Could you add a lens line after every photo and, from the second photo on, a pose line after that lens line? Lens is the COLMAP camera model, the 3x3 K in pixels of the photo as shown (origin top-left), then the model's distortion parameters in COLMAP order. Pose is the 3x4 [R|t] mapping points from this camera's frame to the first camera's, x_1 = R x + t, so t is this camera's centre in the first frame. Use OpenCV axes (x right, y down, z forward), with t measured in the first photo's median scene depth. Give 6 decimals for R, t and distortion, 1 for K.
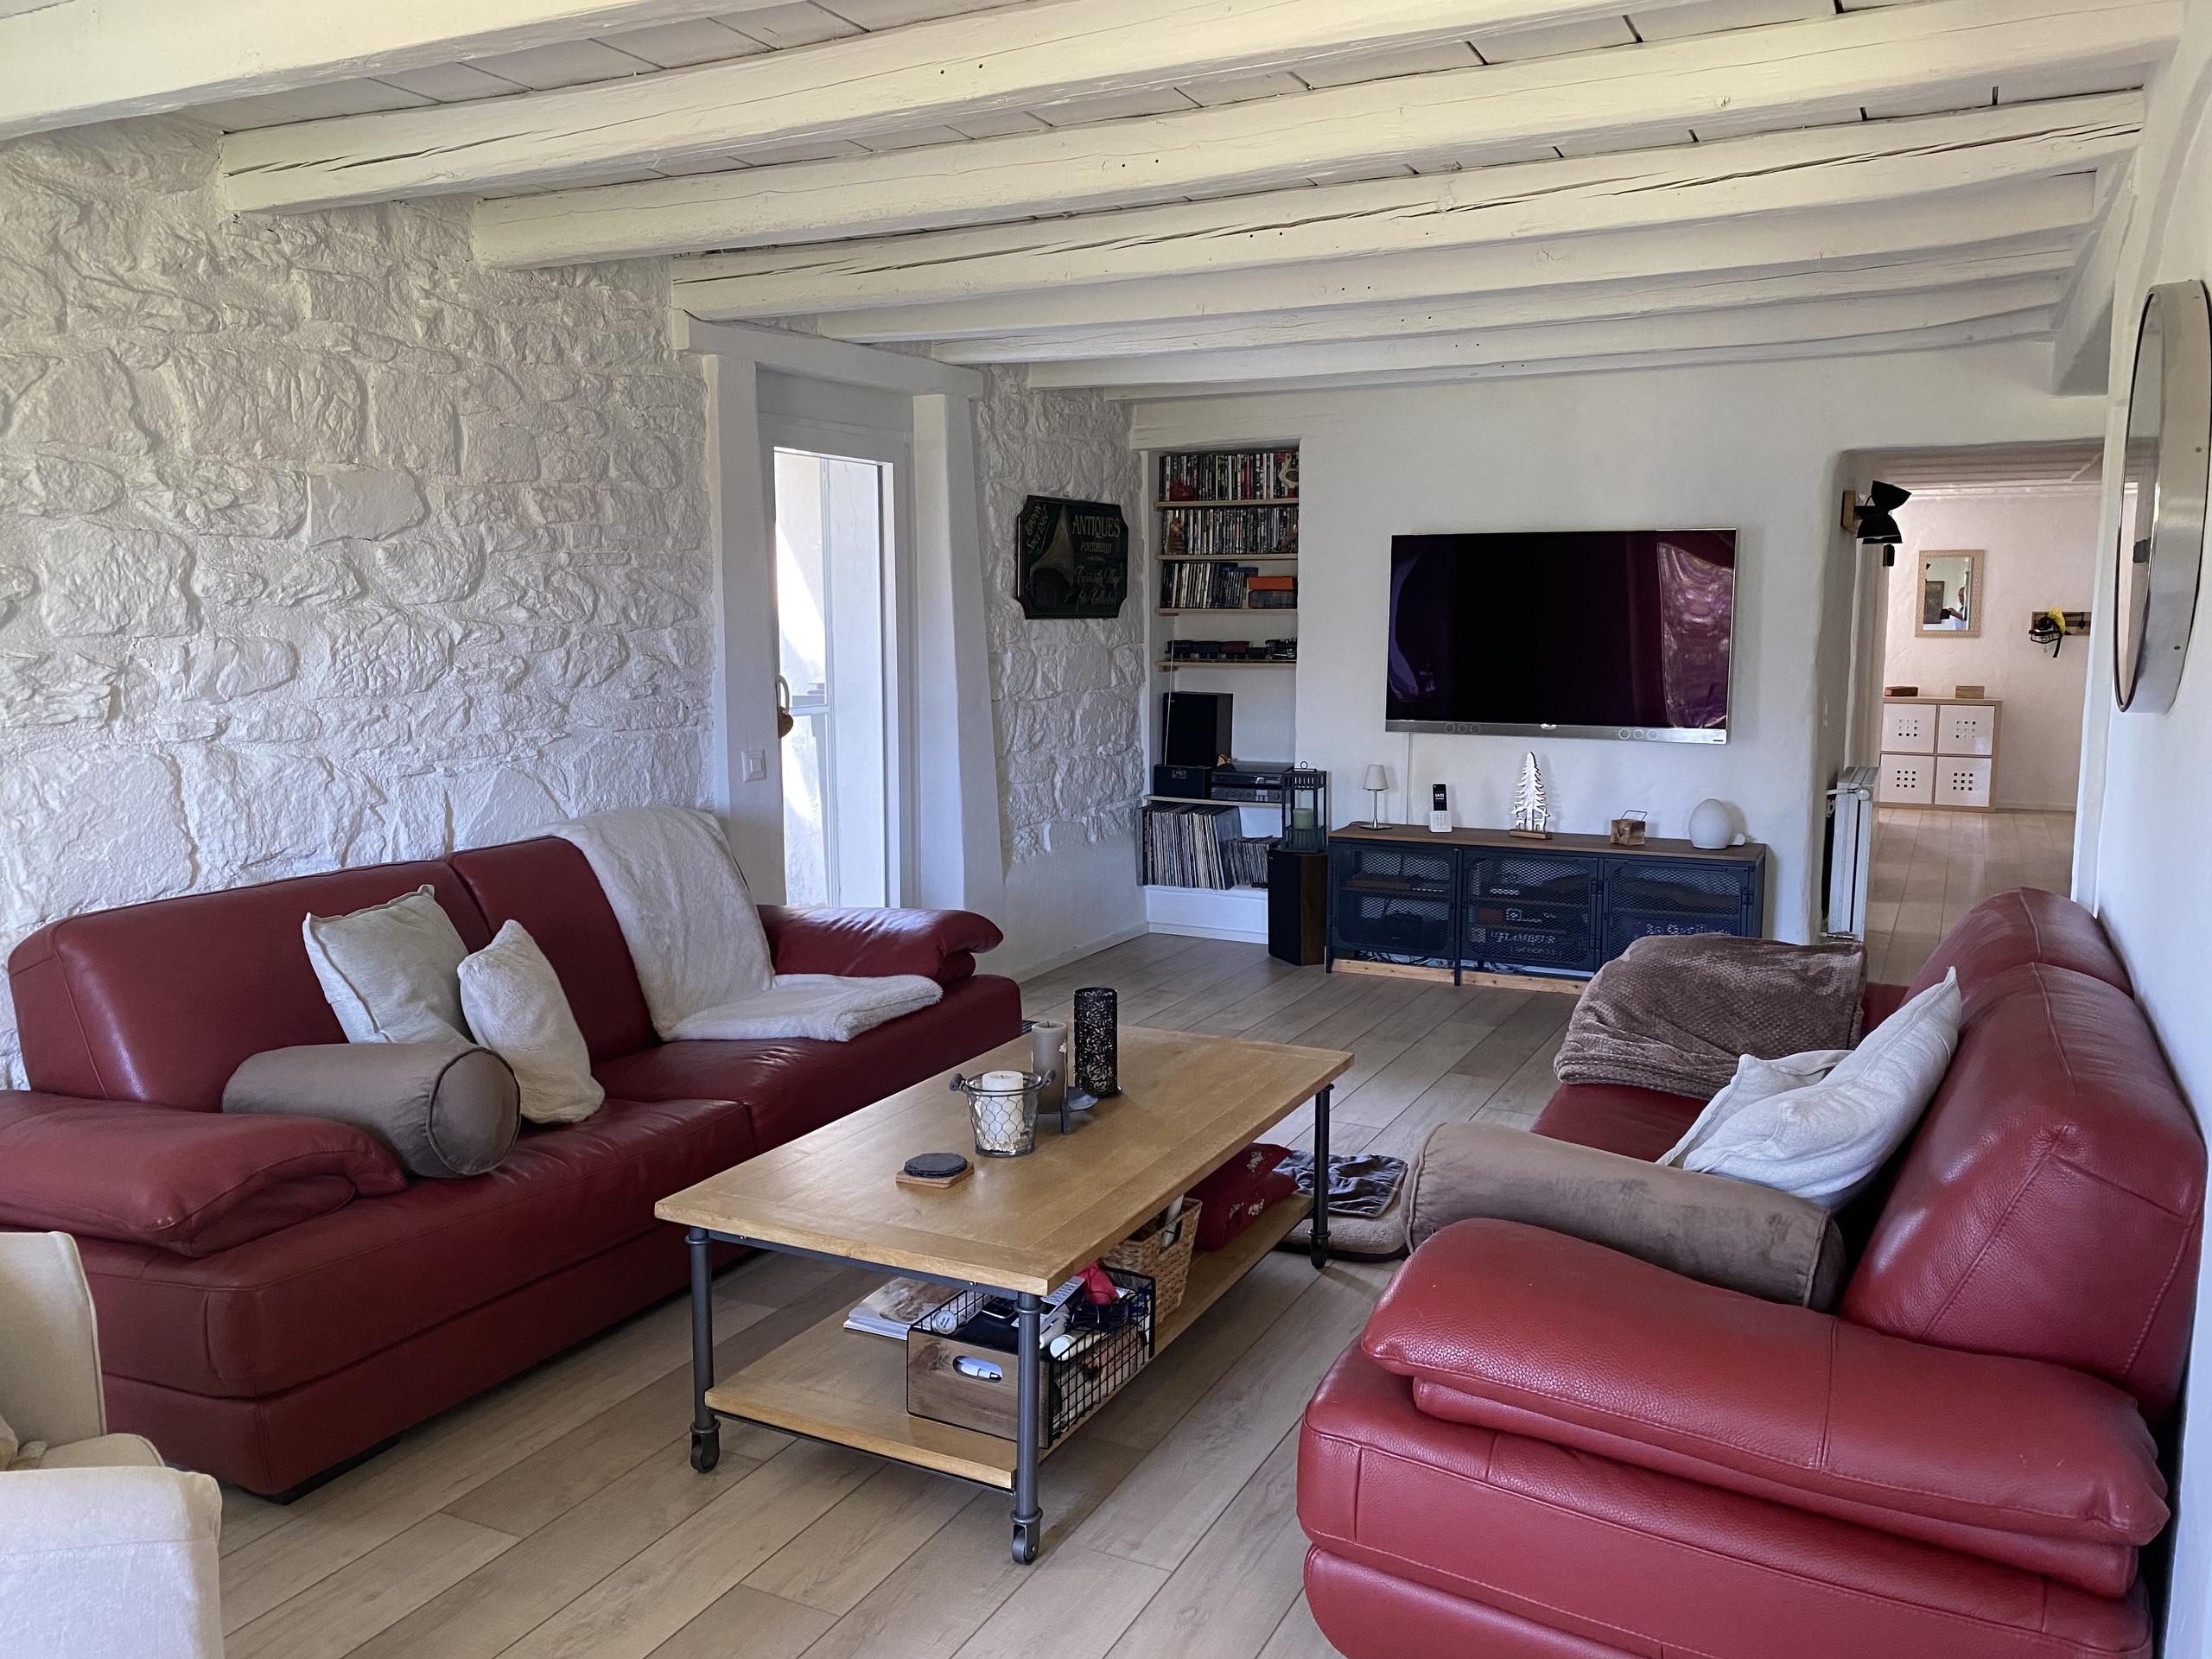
lens RADIAL K [[1697.4, 0, 1106.0], [0, 1697.4, 829.5], [0, 0, 1]] dist [0.072060, -0.082060]
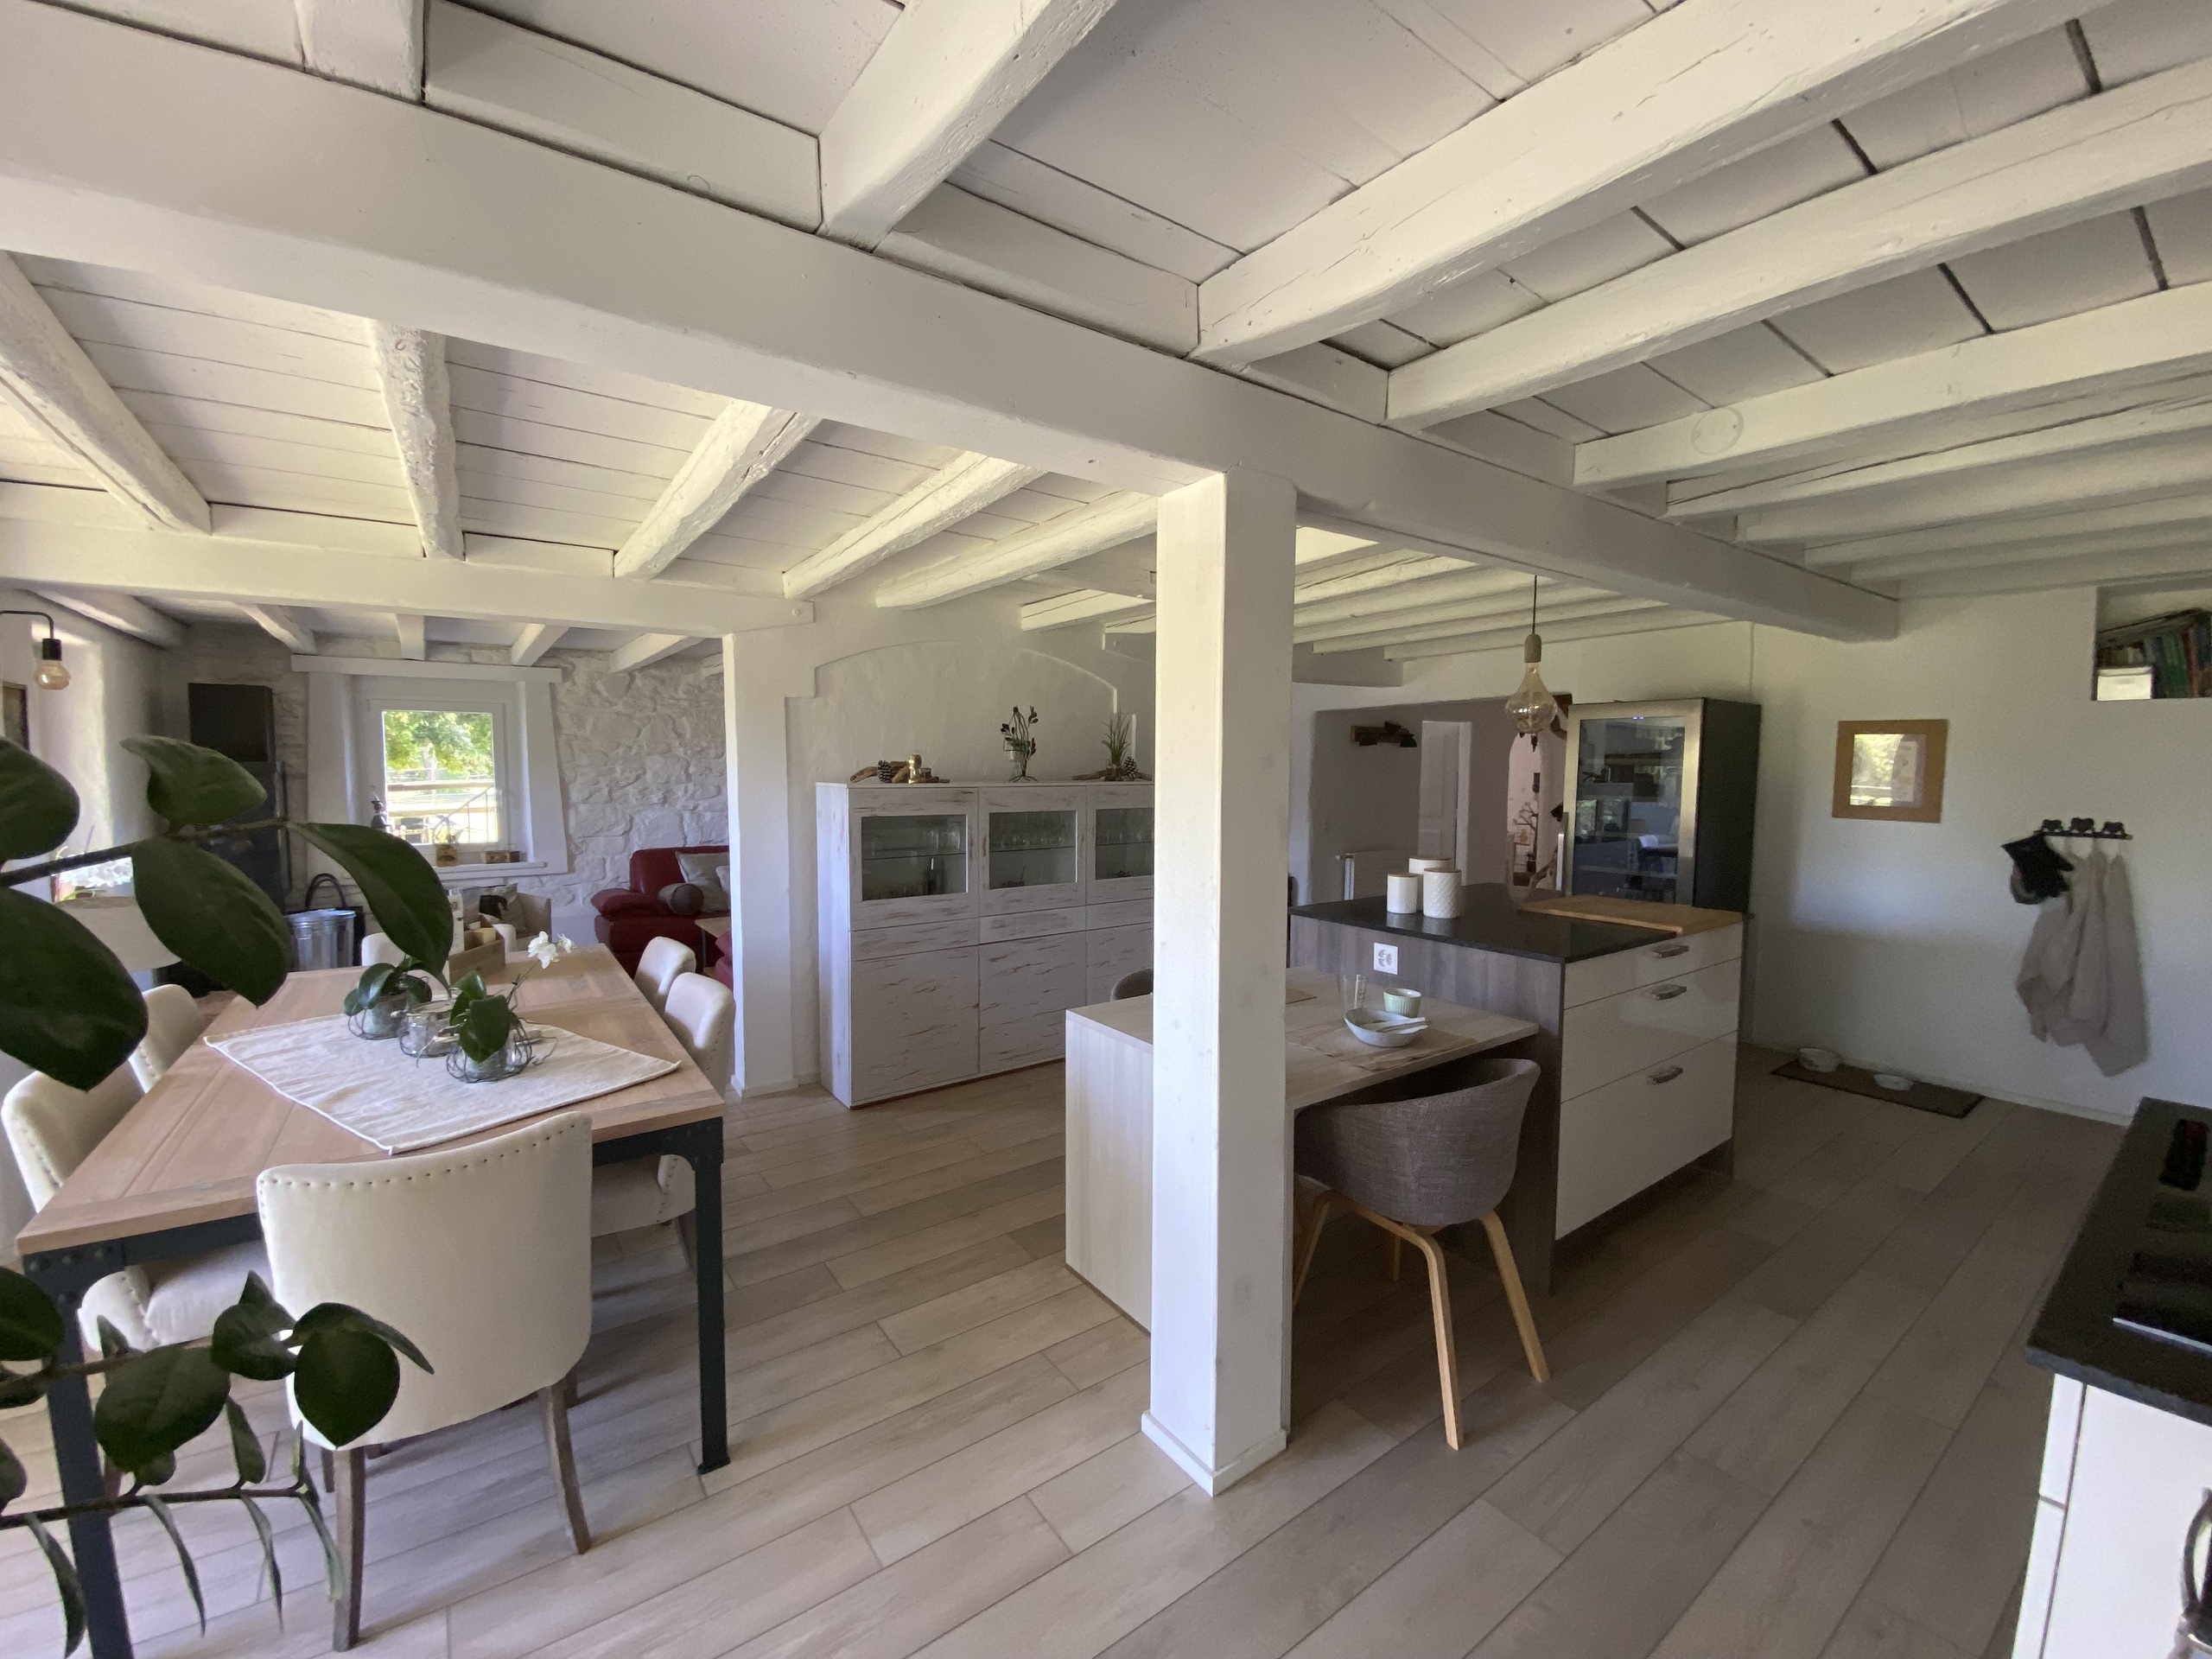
lens RADIAL K [[907.4, 0, 1106.0], [0, 907.4, 829.5], [0, 0, 1]] dist [0.000556, -0.000109]
pose [[0.886910, 0.036666, -0.460485, 1.284806], [-0.063179, 0.997106, -0.042291, 0.020743], [0.457601, 0.066601, 0.886660, -0.404010]]
